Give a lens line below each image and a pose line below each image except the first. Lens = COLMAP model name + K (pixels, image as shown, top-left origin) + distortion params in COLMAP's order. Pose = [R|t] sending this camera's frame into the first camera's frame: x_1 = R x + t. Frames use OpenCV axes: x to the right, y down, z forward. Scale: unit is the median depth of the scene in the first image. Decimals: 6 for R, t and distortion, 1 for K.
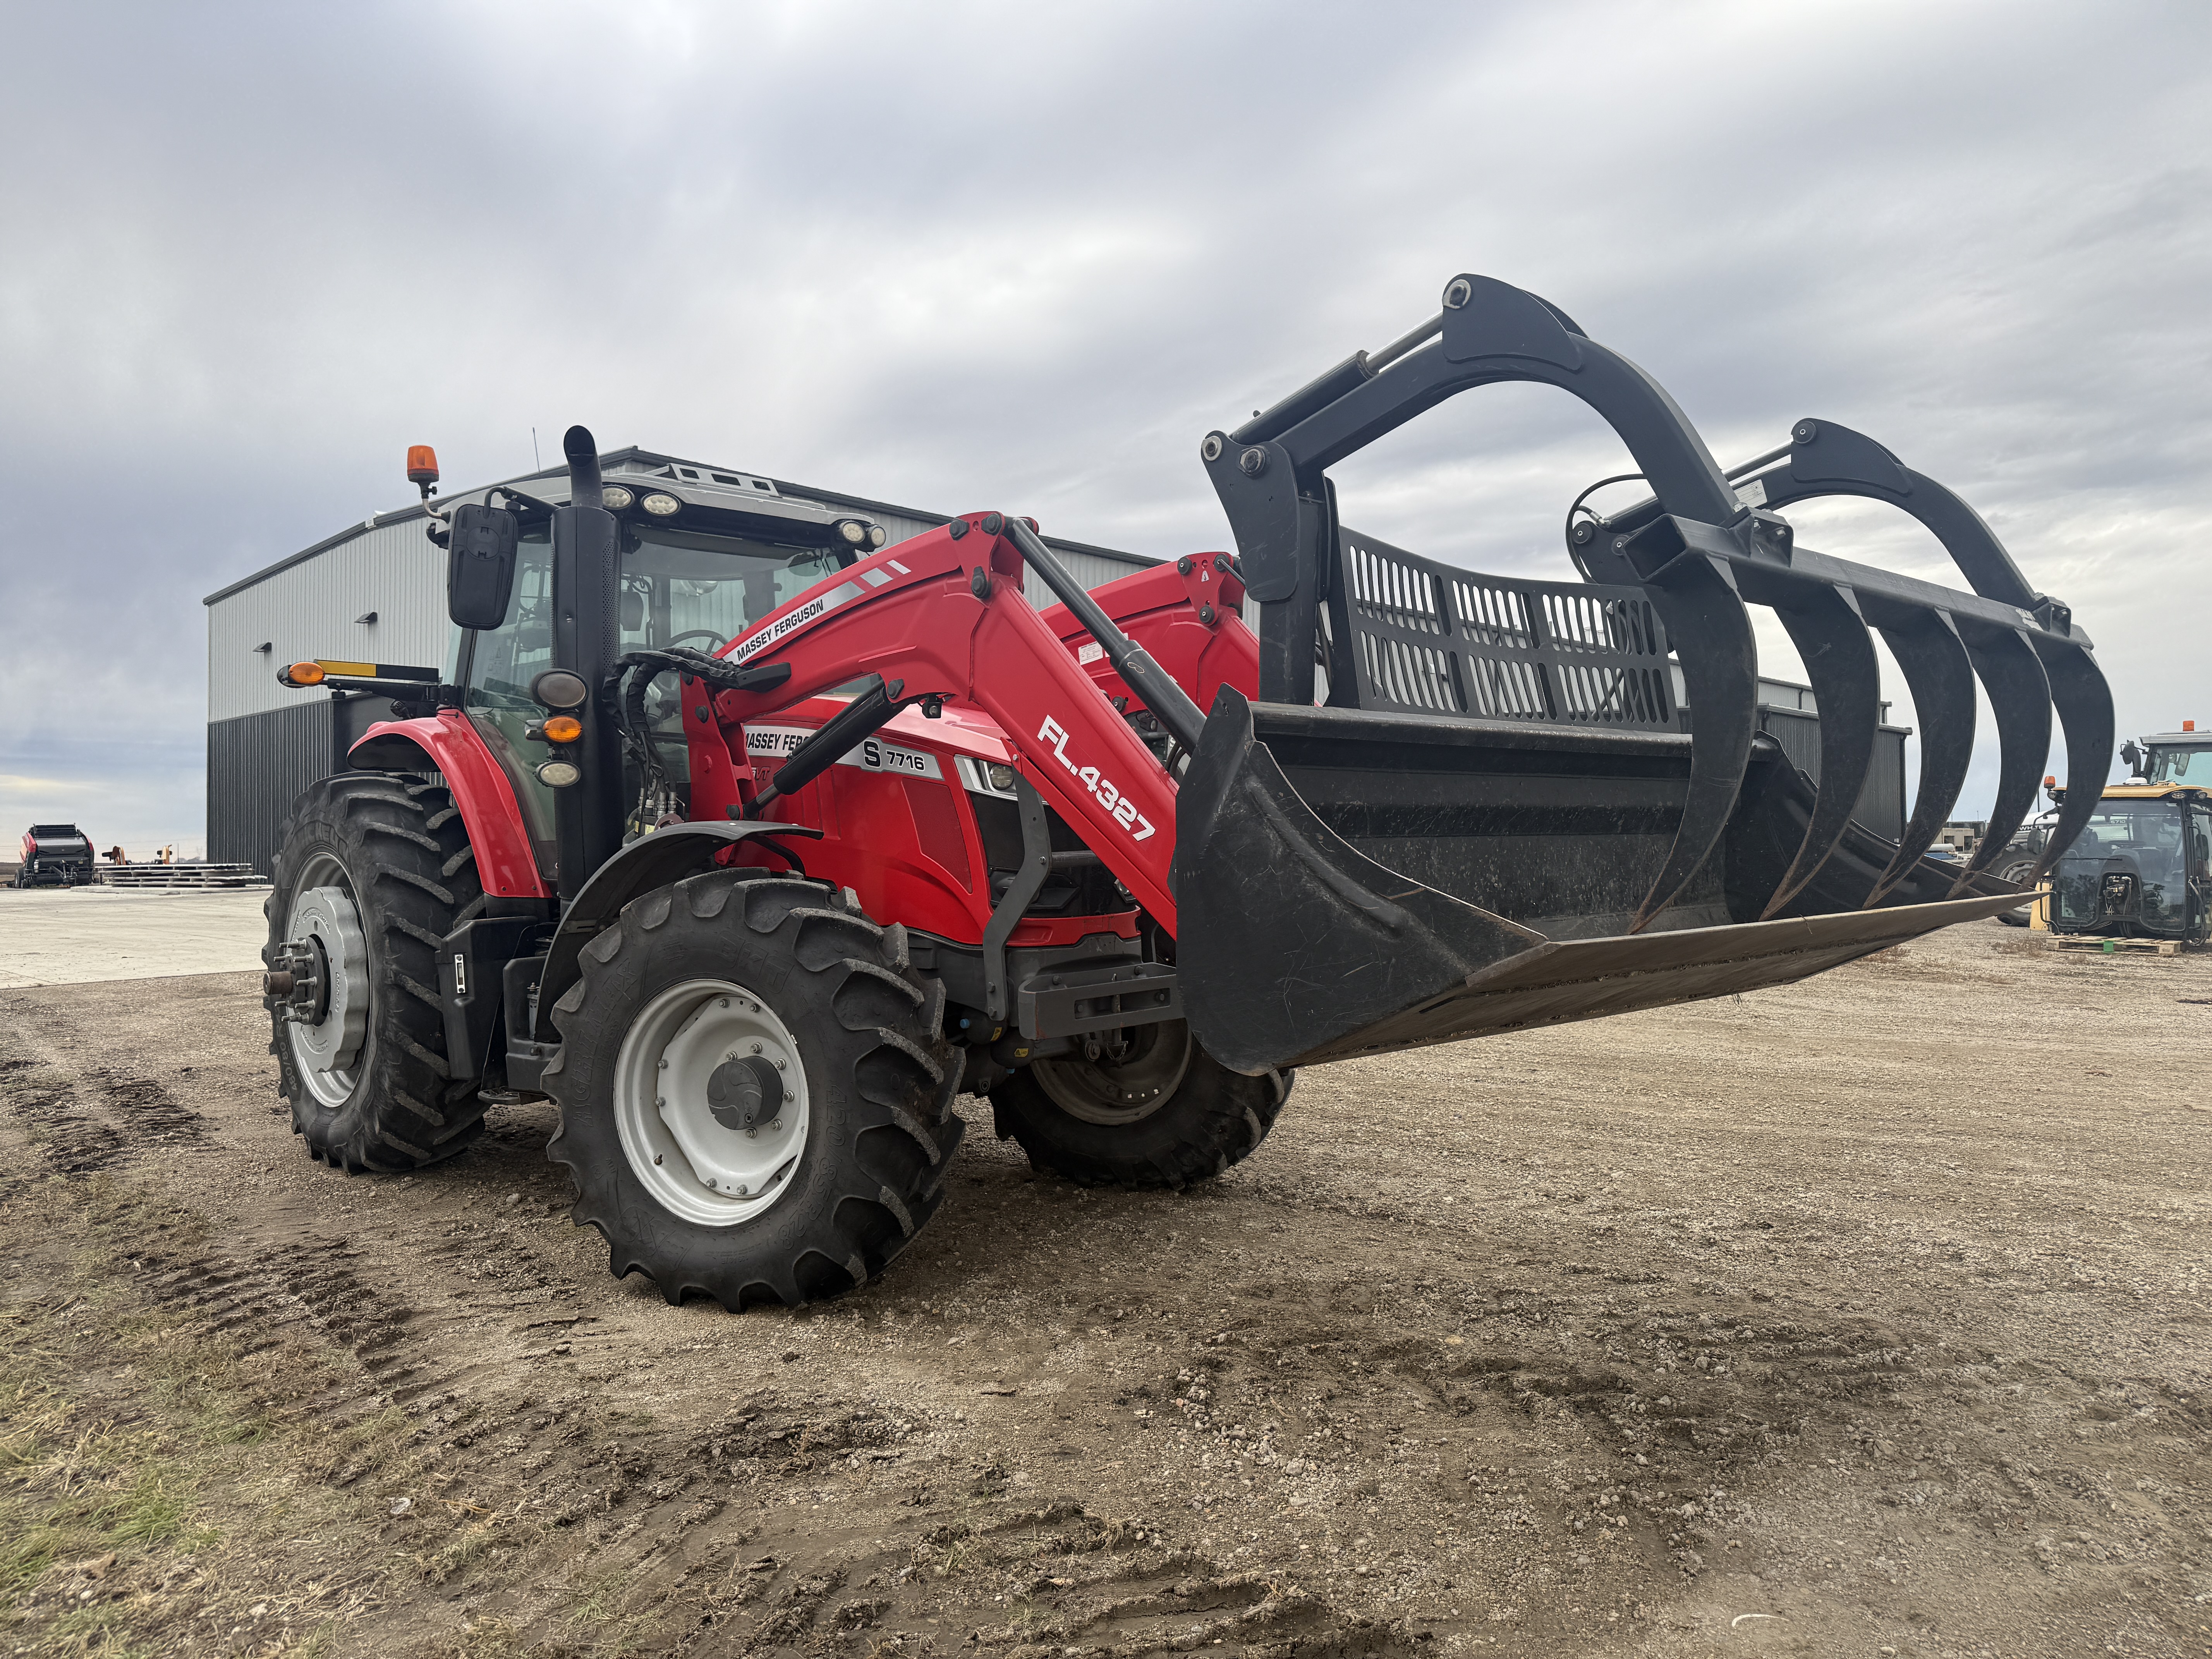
lens RADIAL K [[1595.2, 0, 1102.5], [0, 1595.2, 820.4], [0, 0, 1]] dist [0.025281, -0.022351]
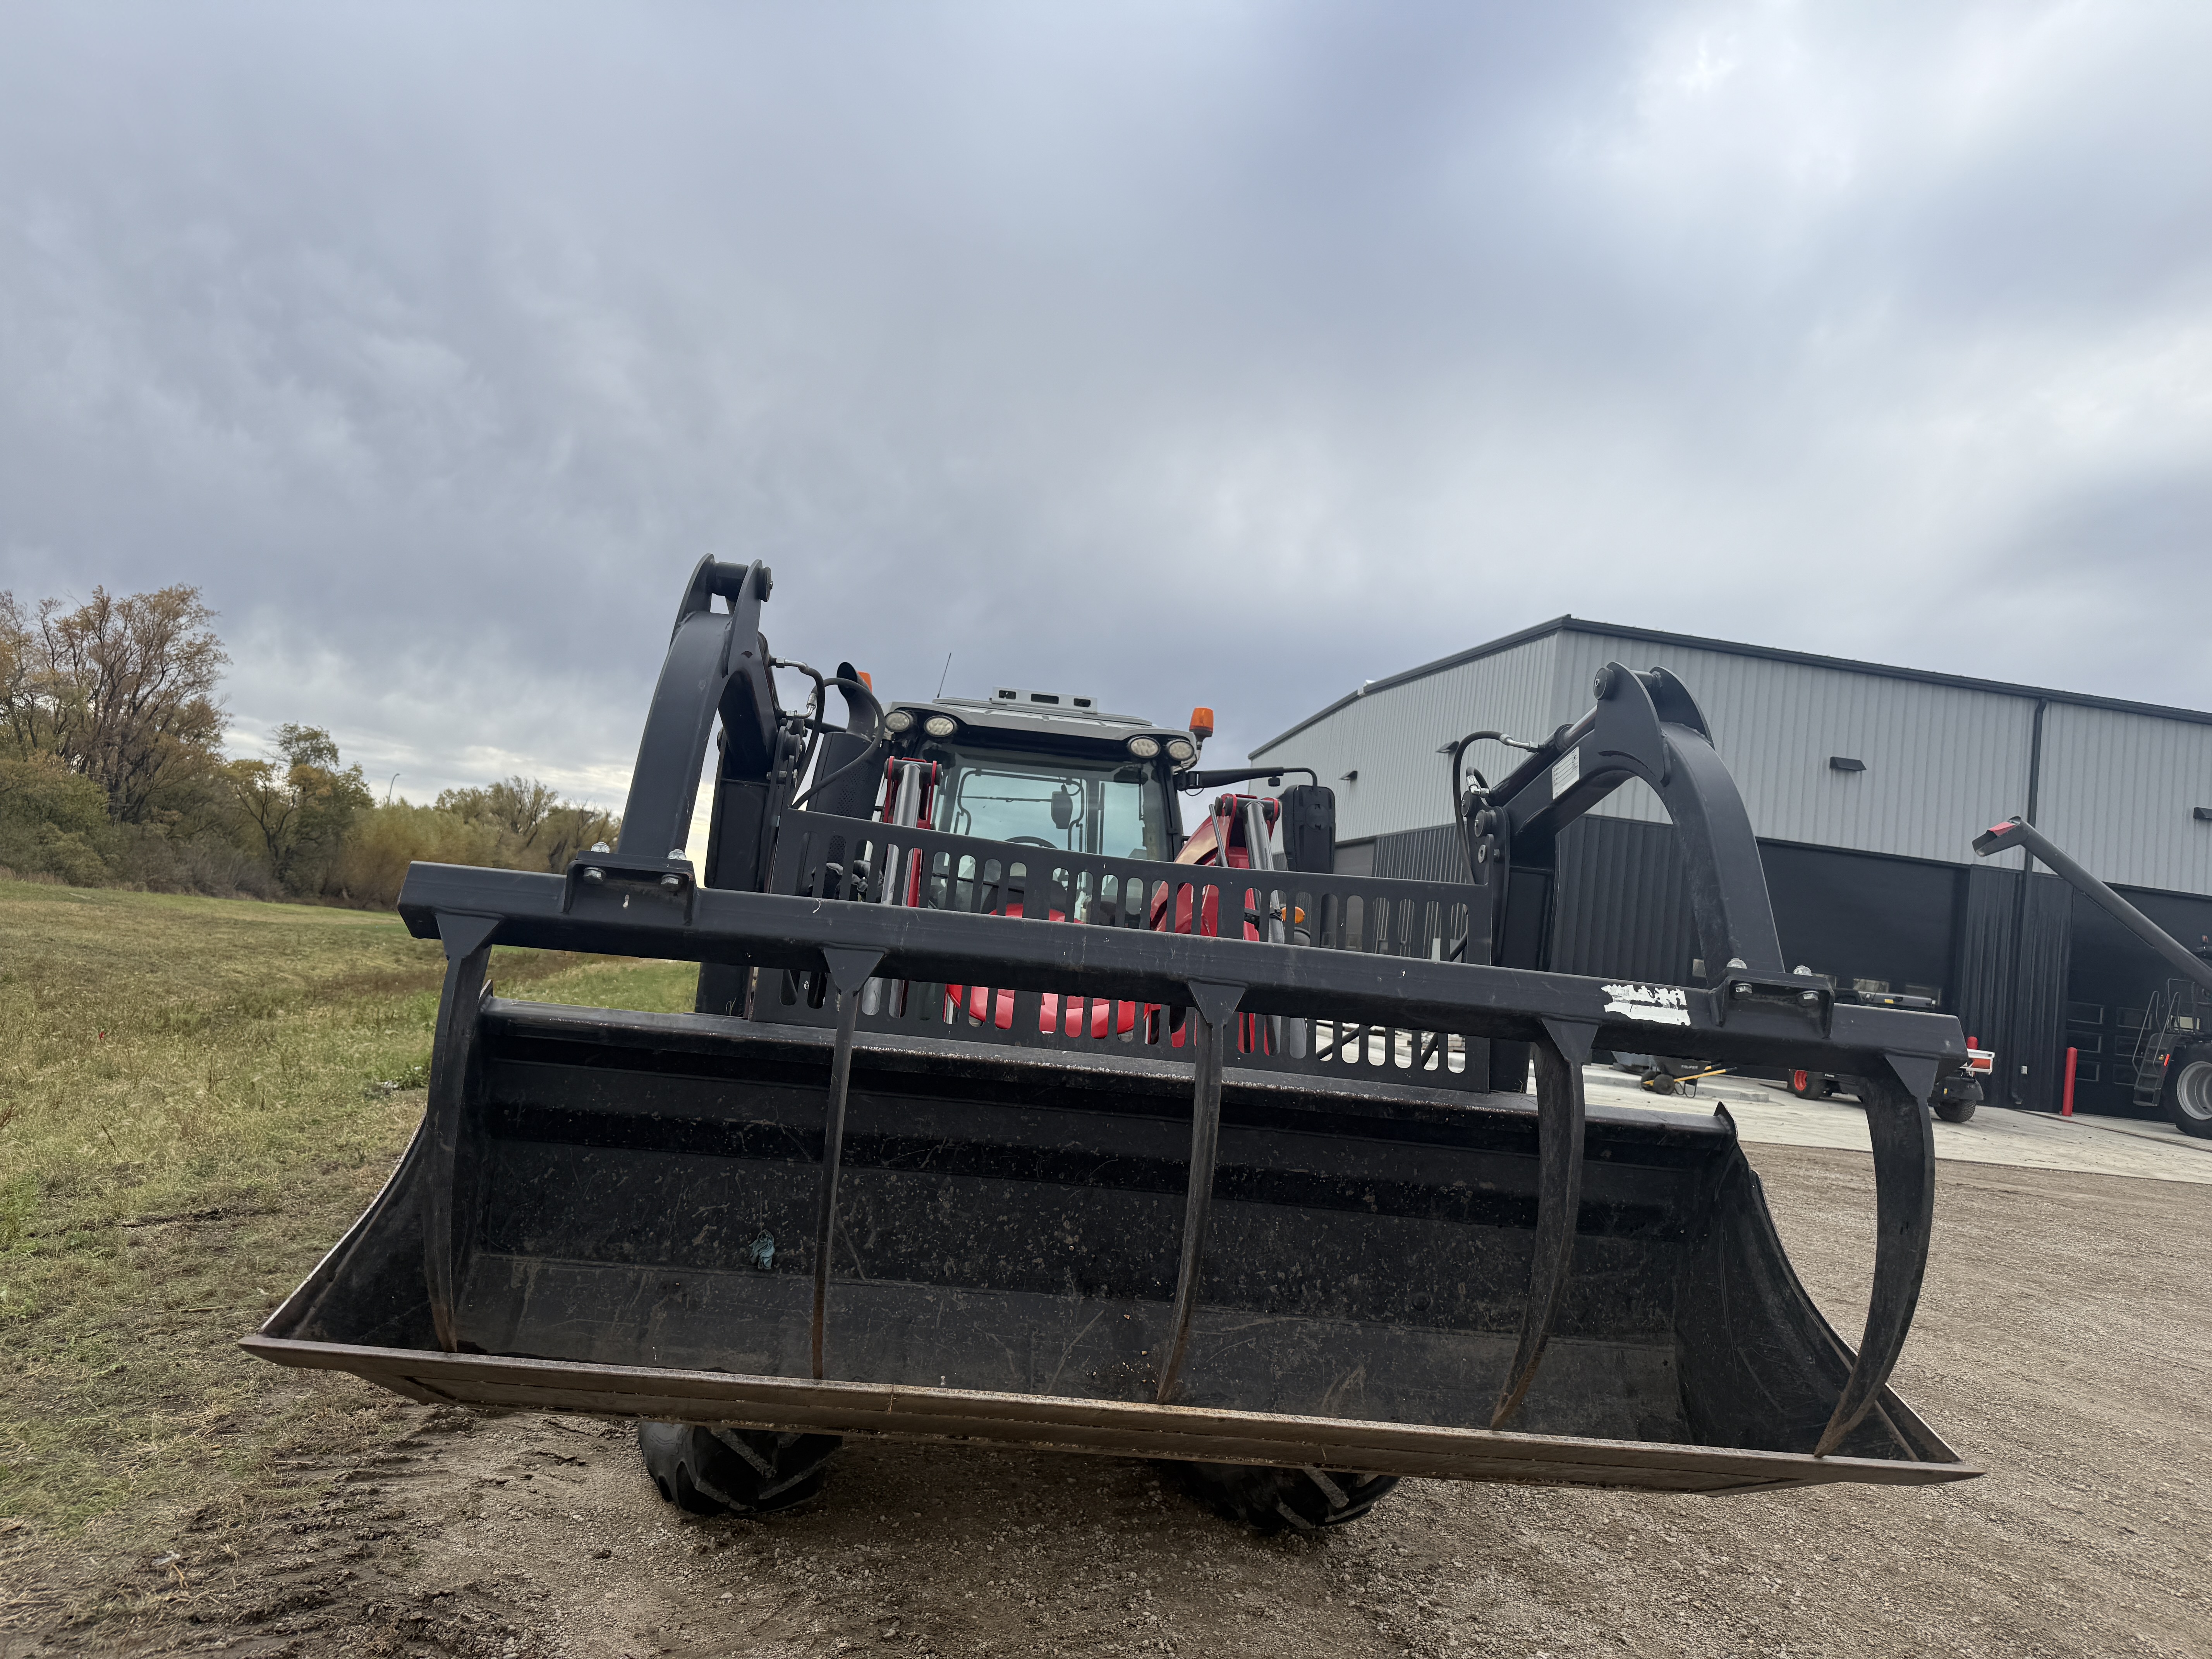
lens RADIAL K [[1595.2, 0, 1101.4], [0, 1595.2, 837.2], [0, 0, 1]] dist [0.025281, -0.022351]
pose [[0.752639, 0.045718, -0.656844, 0.710564], [-0.096686, 0.994446, -0.041571, -0.120994], [0.651296, 0.094796, 0.752879, 0.363936]]
